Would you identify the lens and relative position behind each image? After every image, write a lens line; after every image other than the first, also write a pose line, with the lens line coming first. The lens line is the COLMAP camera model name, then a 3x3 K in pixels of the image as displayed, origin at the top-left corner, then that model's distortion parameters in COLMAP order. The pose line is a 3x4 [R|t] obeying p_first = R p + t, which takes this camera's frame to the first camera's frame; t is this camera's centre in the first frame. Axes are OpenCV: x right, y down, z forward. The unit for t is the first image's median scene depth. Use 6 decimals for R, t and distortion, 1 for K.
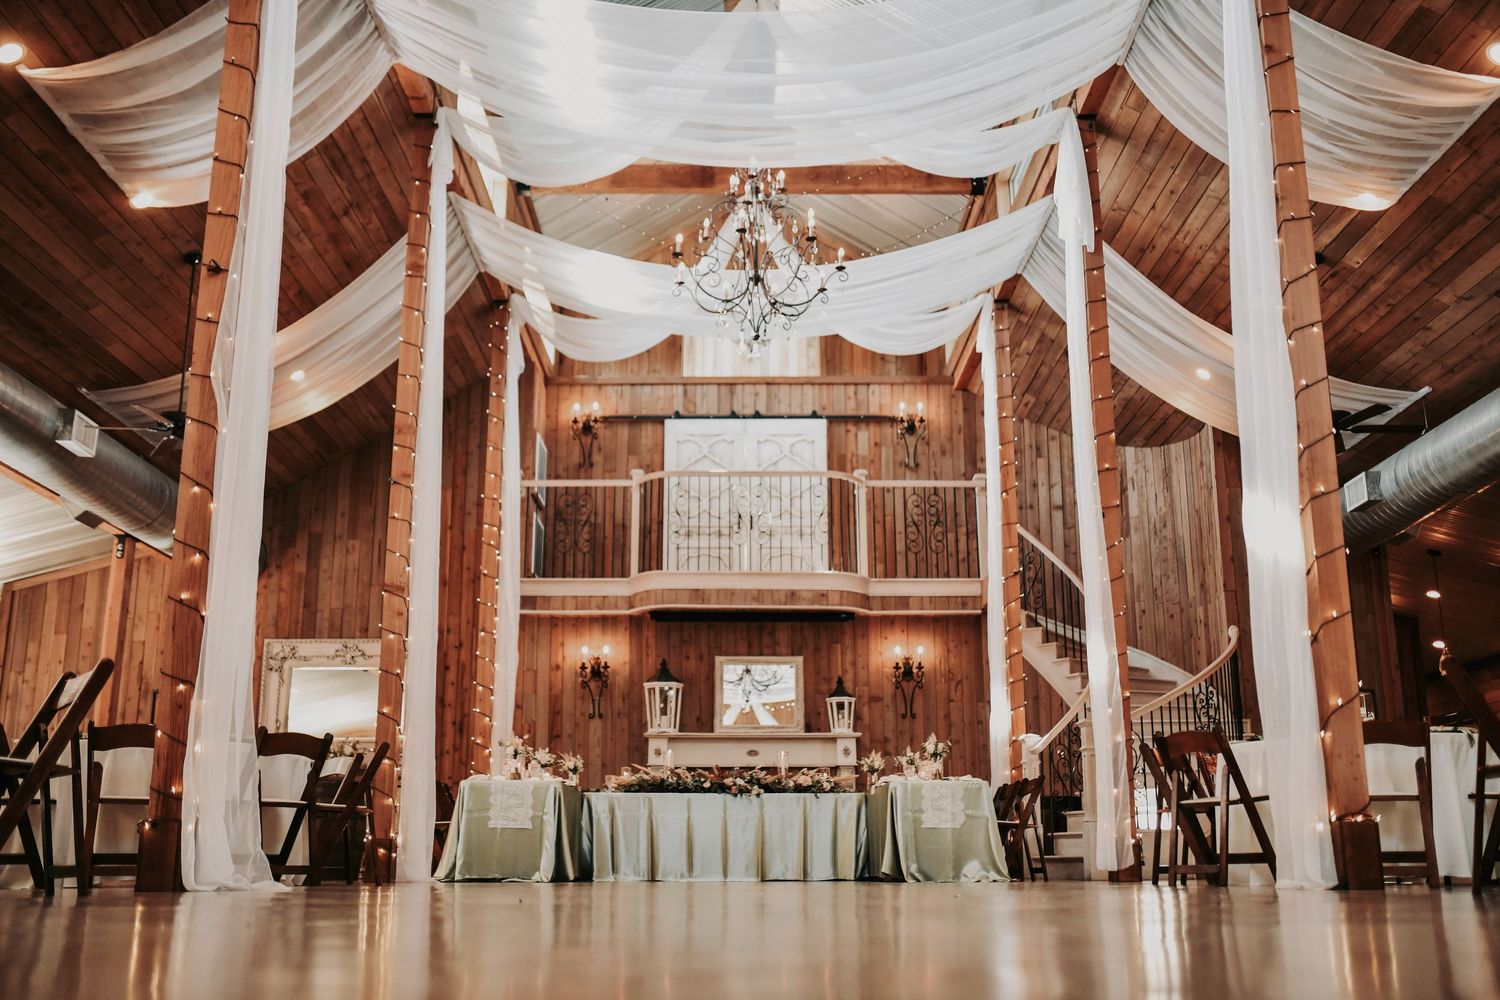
lens RADIAL K [[1434.2, 0, 750.0], [0, 1434.2, 500.0], [0, 0, 1]] dist [-0.053944, 0.011400]
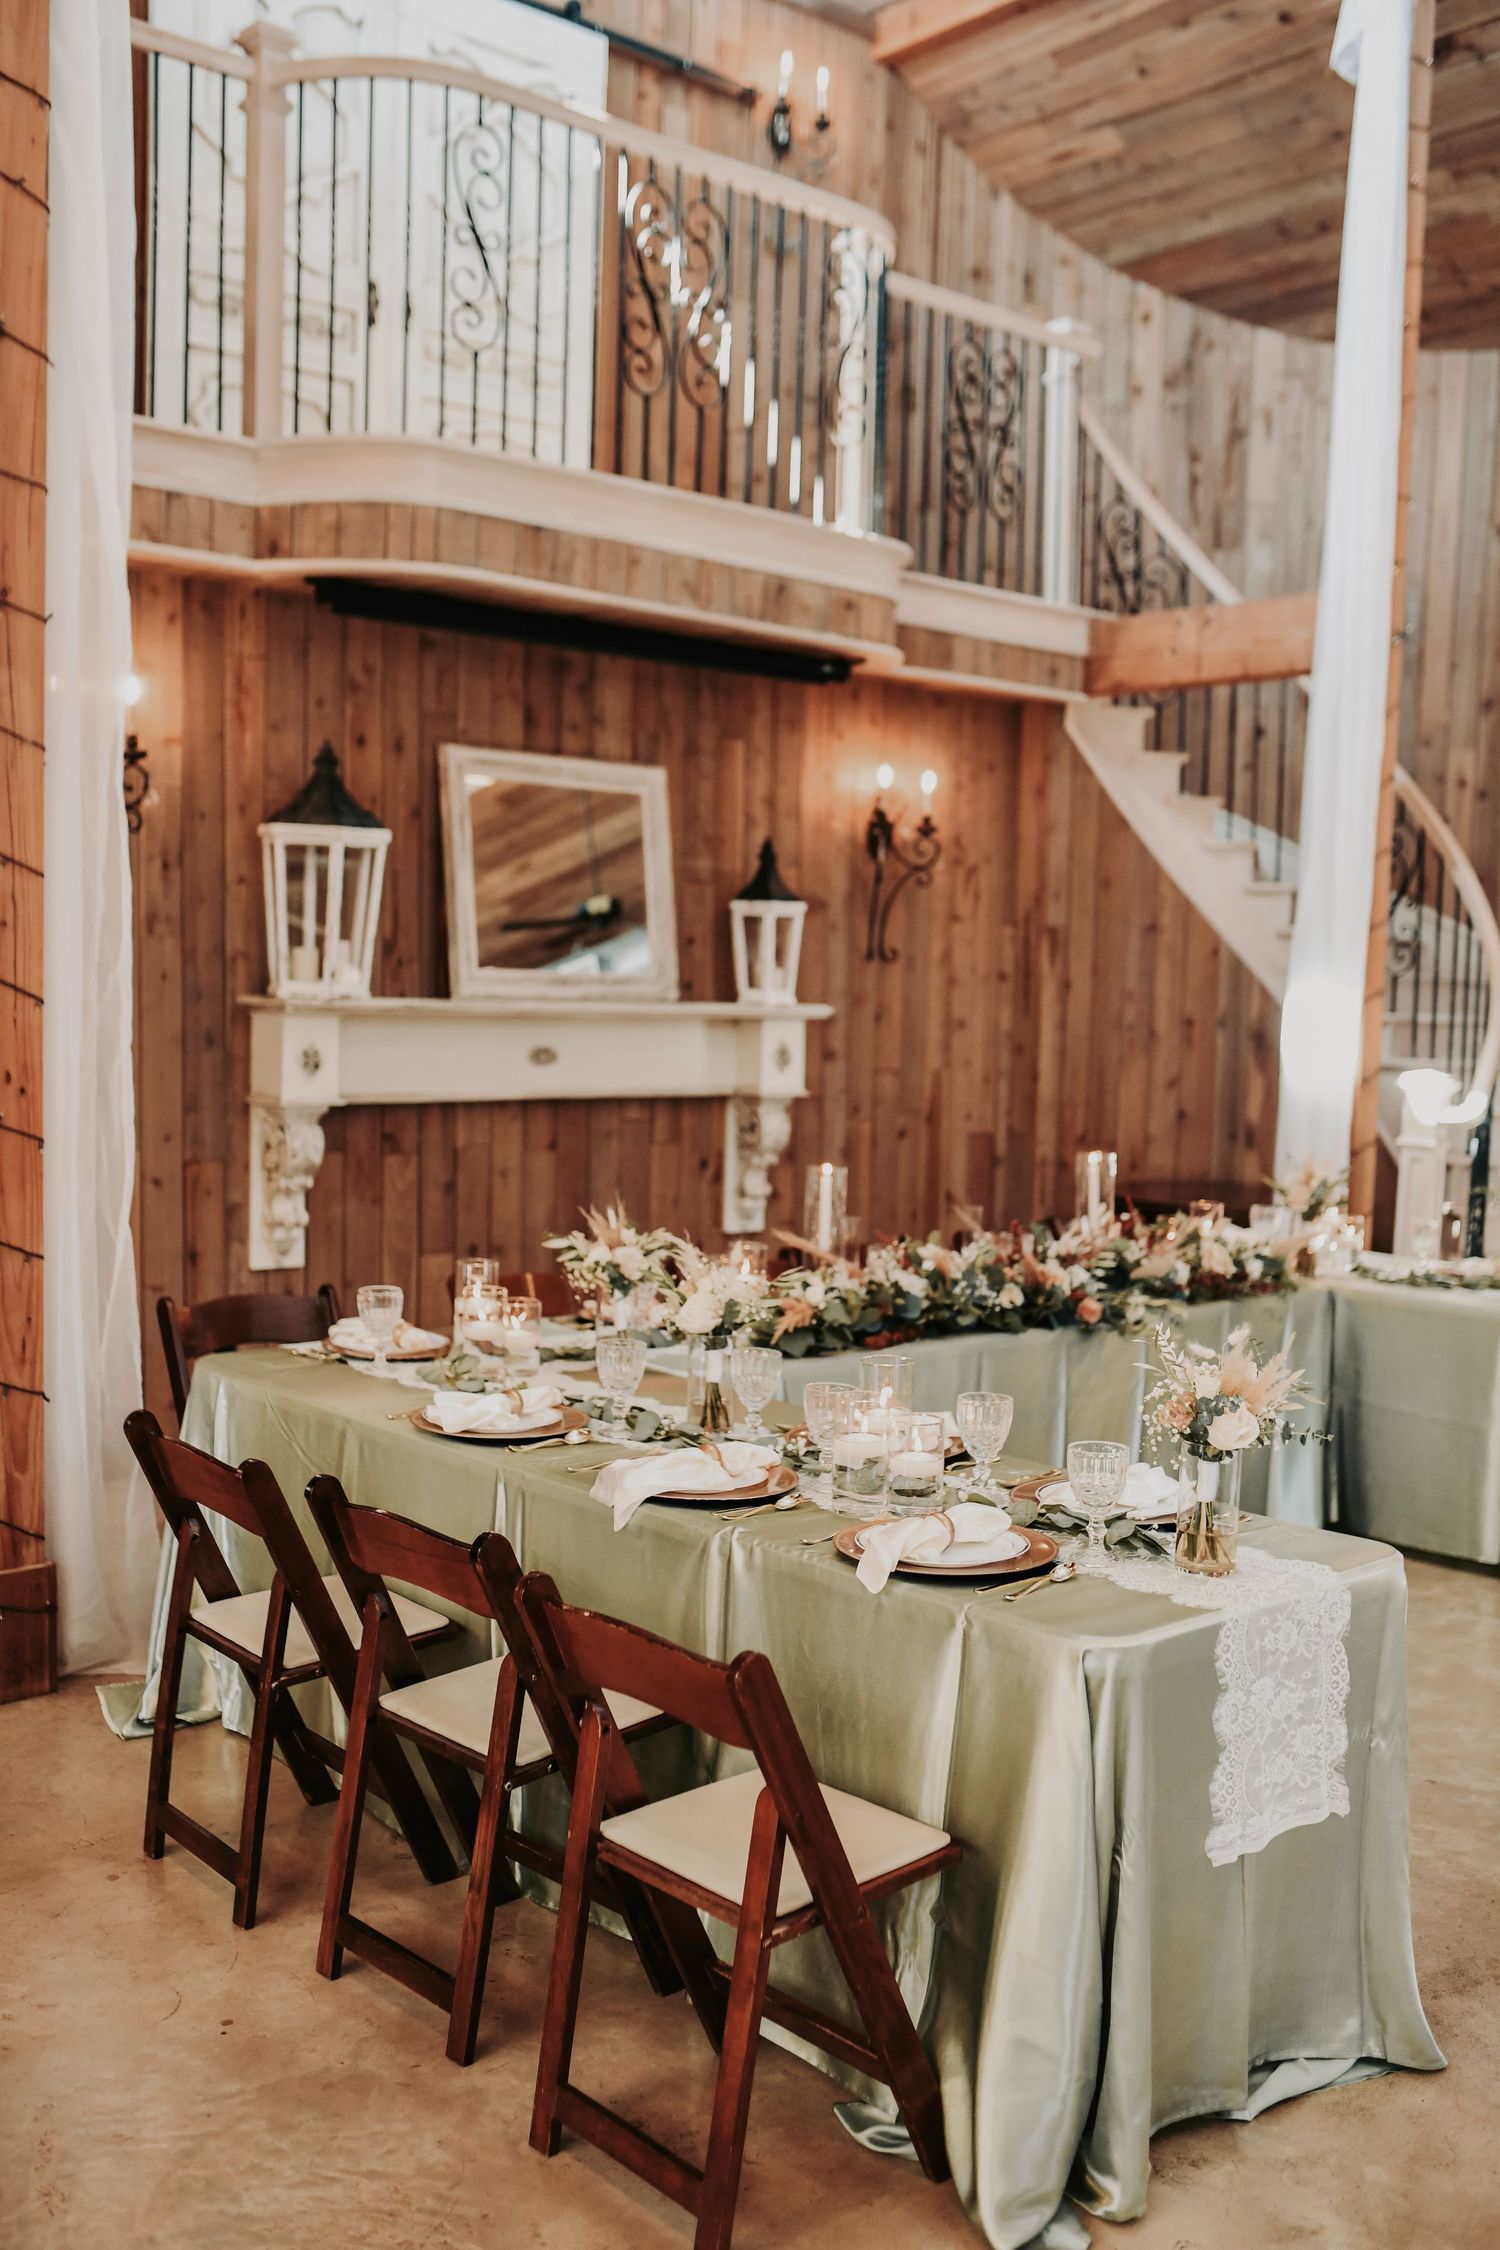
lens RADIAL K [[2151.4, 0, 750.0], [0, 2151.4, 1125.0], [0, 0, 1]] dist [-0.053944, 0.011400]
pose [[0.748280, -0.026266, 0.662863, -0.284992], [-0.193325, 0.947210, 0.255771, 0.055938], [-0.634589, -0.319536, 0.703700, 0.610711]]
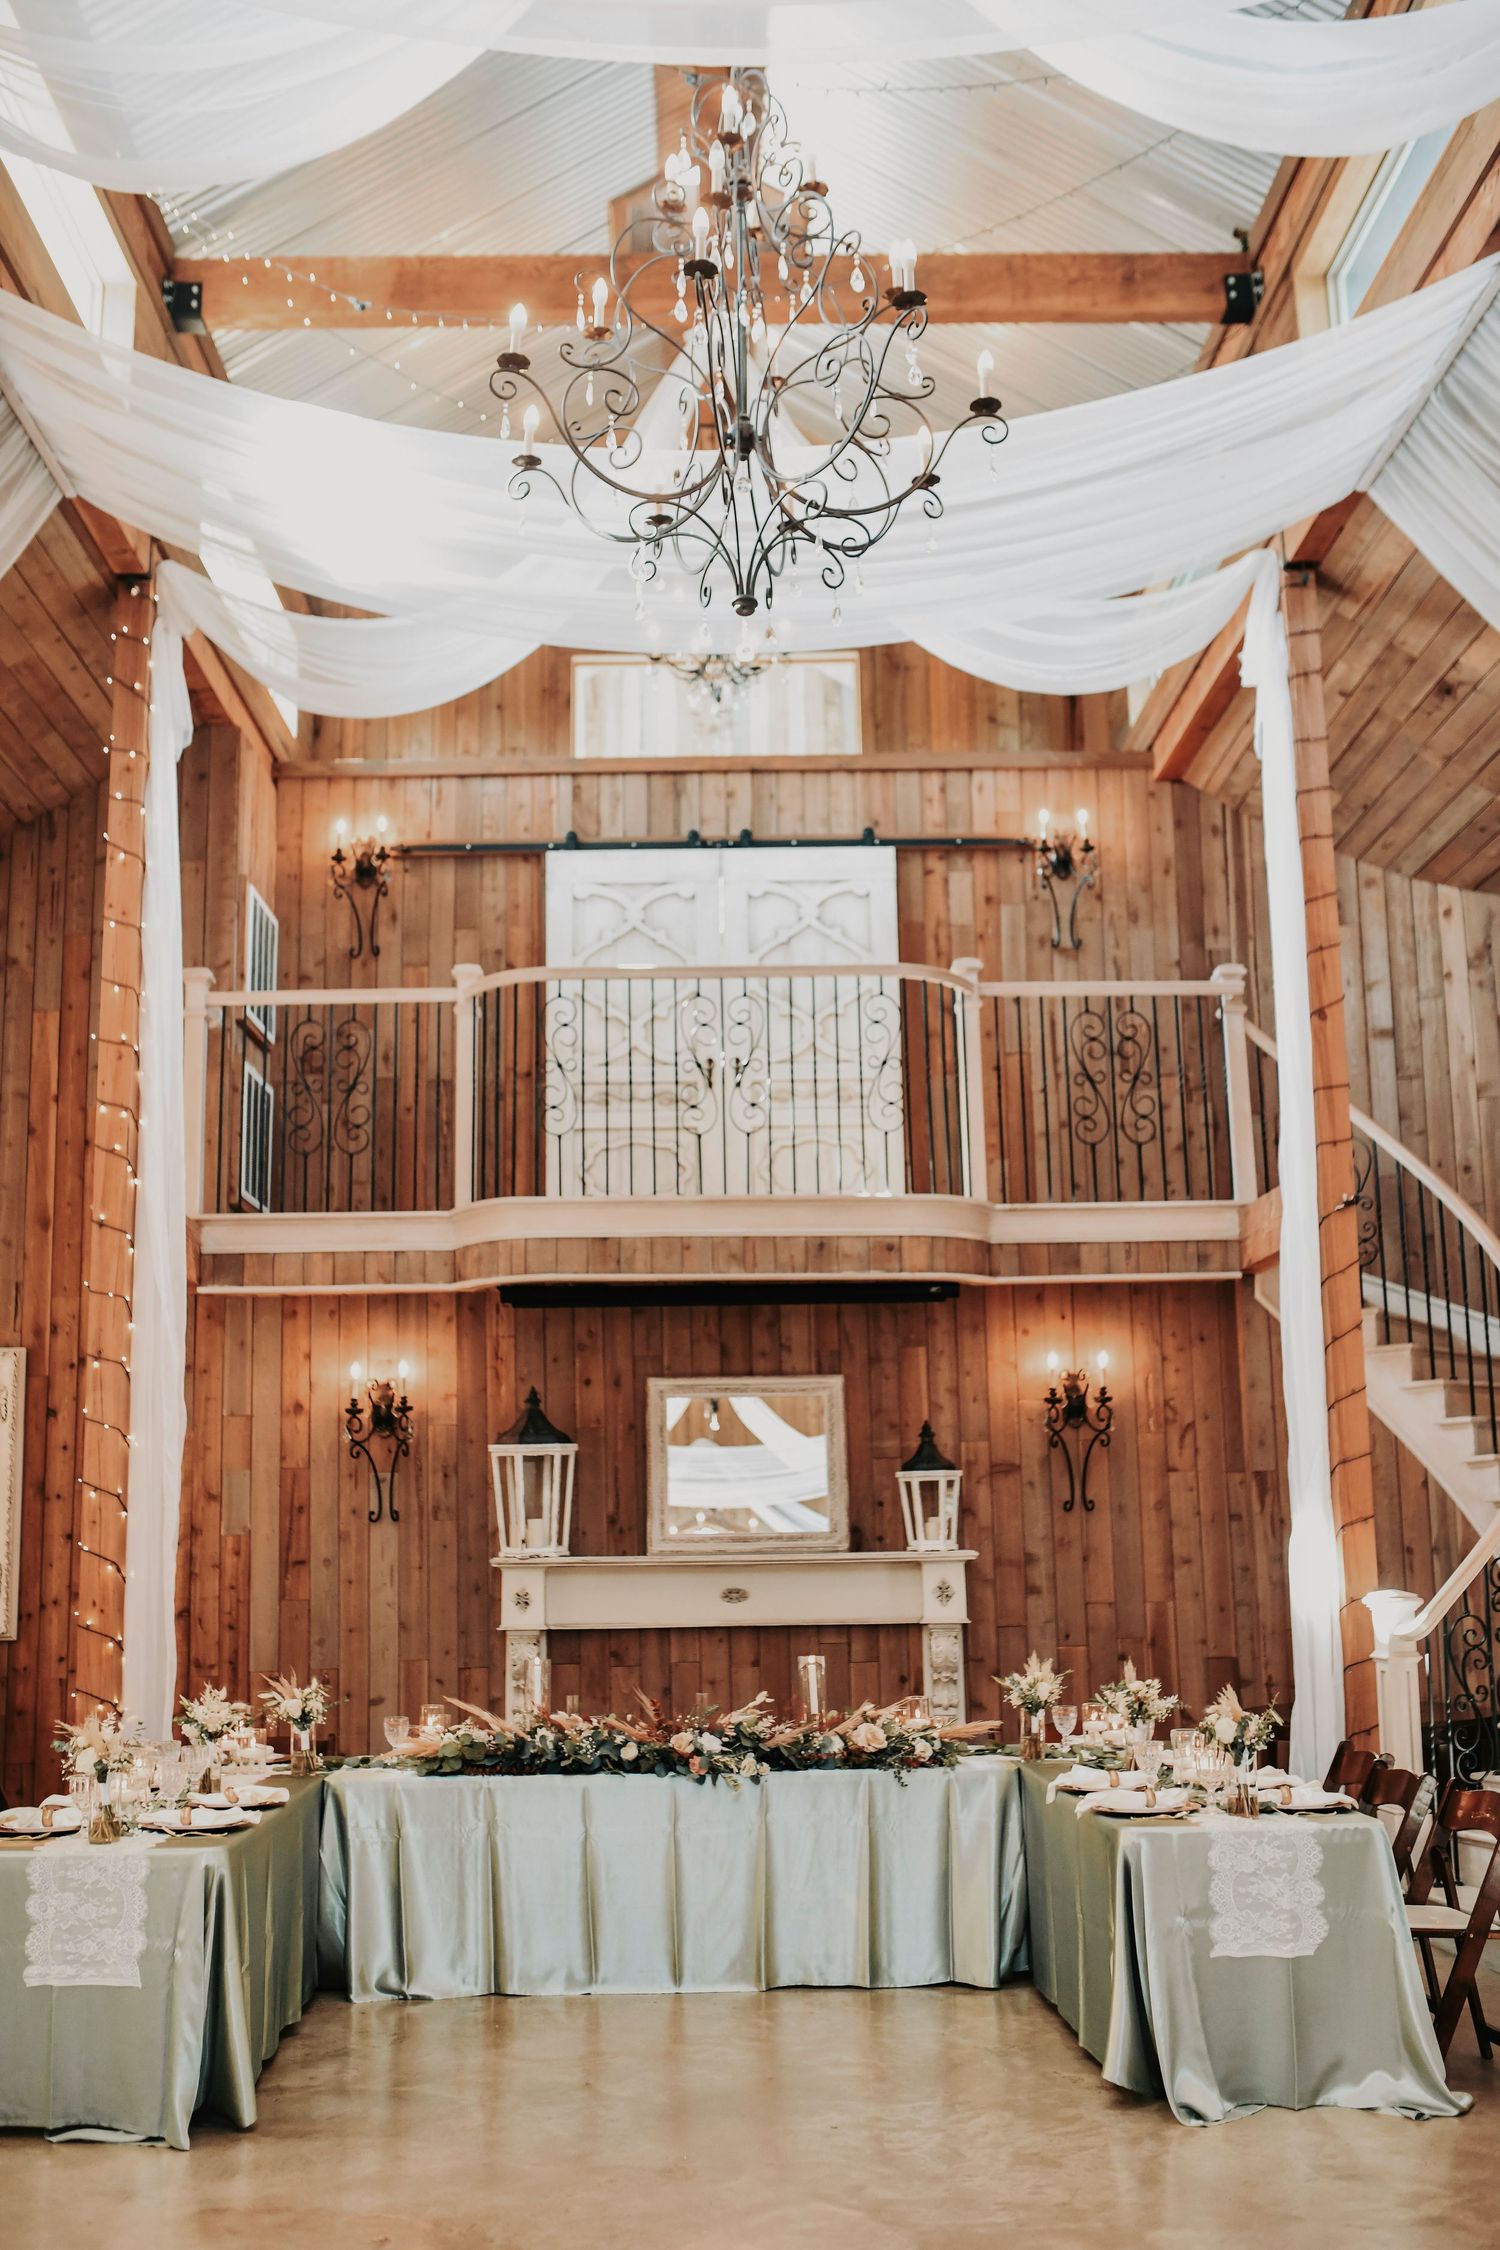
lens RADIAL K [[2193.6, 0, 750.0], [0, 2193.6, 1125.0], [0, 0, 1]] dist [-0.072858, 0.190376]
pose [[0.999730, -0.012992, 0.019262, -0.004519], [0.011651, 0.997604, 0.068195, -0.017124], [-0.020101, -0.067952, 0.997486, 0.320544]]
